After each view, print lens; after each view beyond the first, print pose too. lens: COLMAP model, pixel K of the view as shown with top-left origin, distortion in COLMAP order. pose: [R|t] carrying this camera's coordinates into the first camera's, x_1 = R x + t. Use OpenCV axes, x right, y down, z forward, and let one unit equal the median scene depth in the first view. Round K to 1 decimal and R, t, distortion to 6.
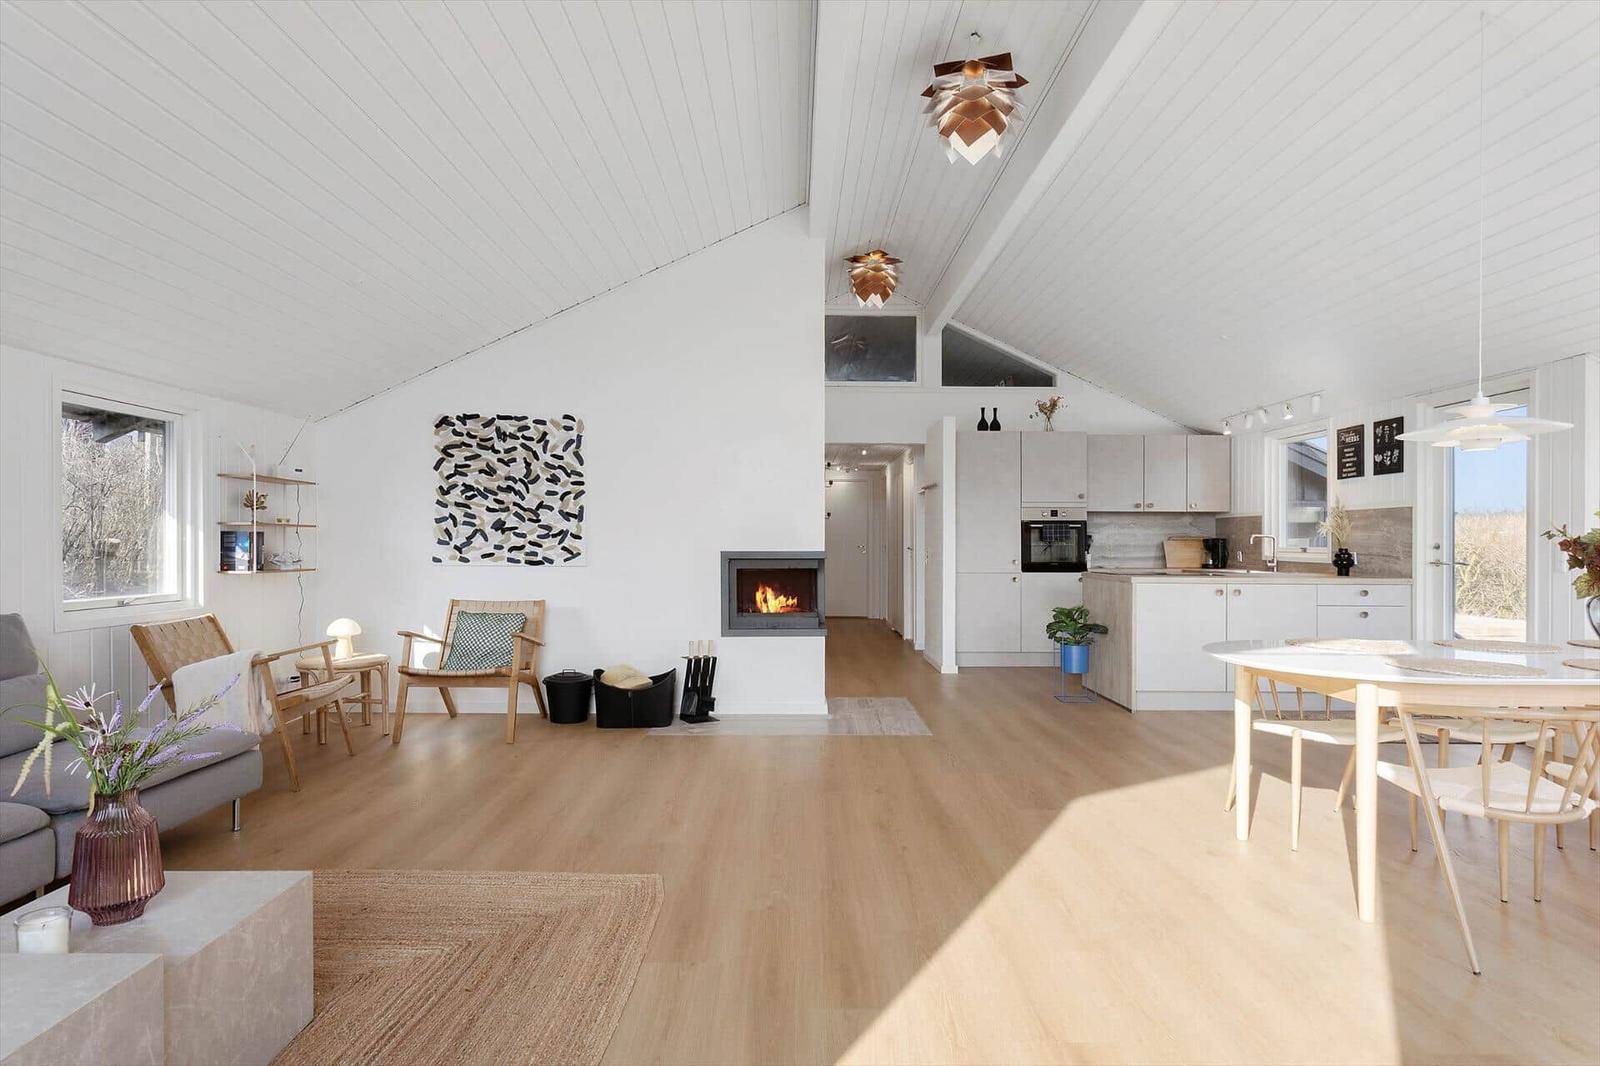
lens RADIAL K [[859.5, 0, 821.1], [0, 859.5, 548.7], [0, 0, 1]] dist [0.000834, 0.000429]
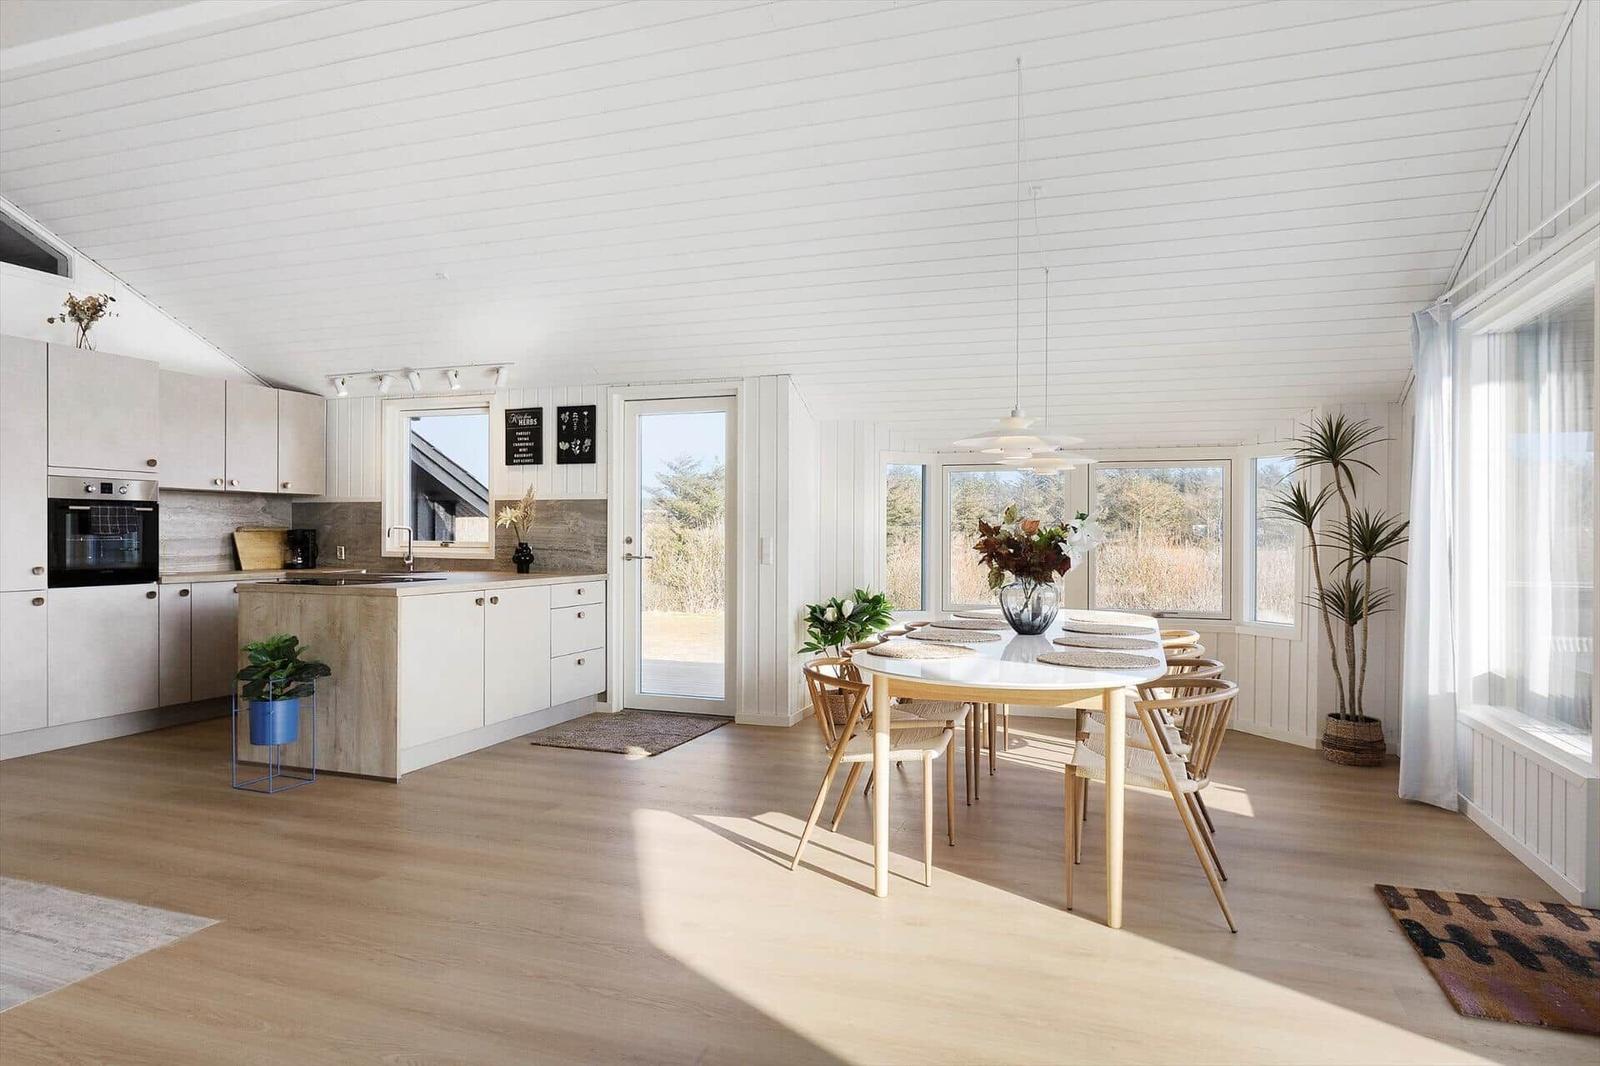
lens RADIAL K [[960.3, 0, 793.1], [0, 960.3, 527.6], [0, 0, 1]] dist [-0.004654, 0.001146]
pose [[0.363734, 0.002896, 0.931498, -0.181661], [0.003480, 0.999984, -0.004468, -0.008643], [-0.931496, 0.004867, 0.363718, 0.303371]]
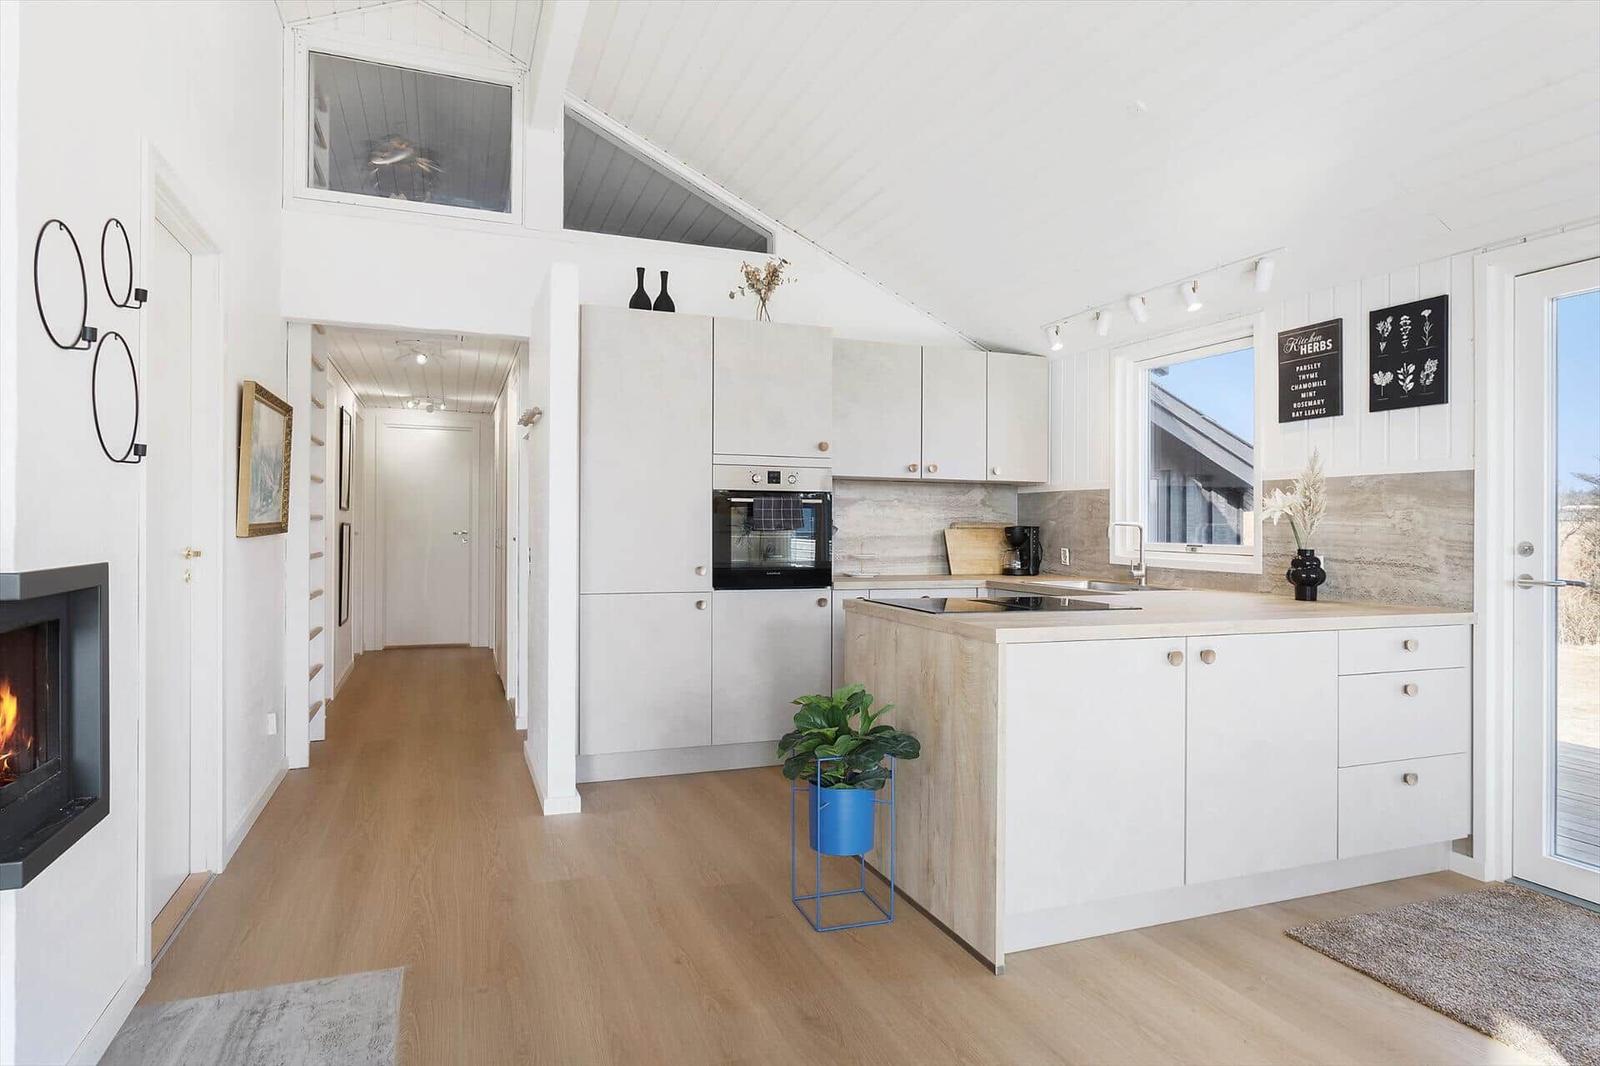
lens RADIAL K [[921.7, 0, 809.2], [0, 921.7, 520.4], [0, 0, 1]] dist [-0.005161, 0.001941]
pose [[0.940783, 0.007739, 0.338922, 0.099853], [-0.004230, 0.999930, -0.011091, -0.008579], [-0.338984, 0.009001, 0.940749, 0.460327]]
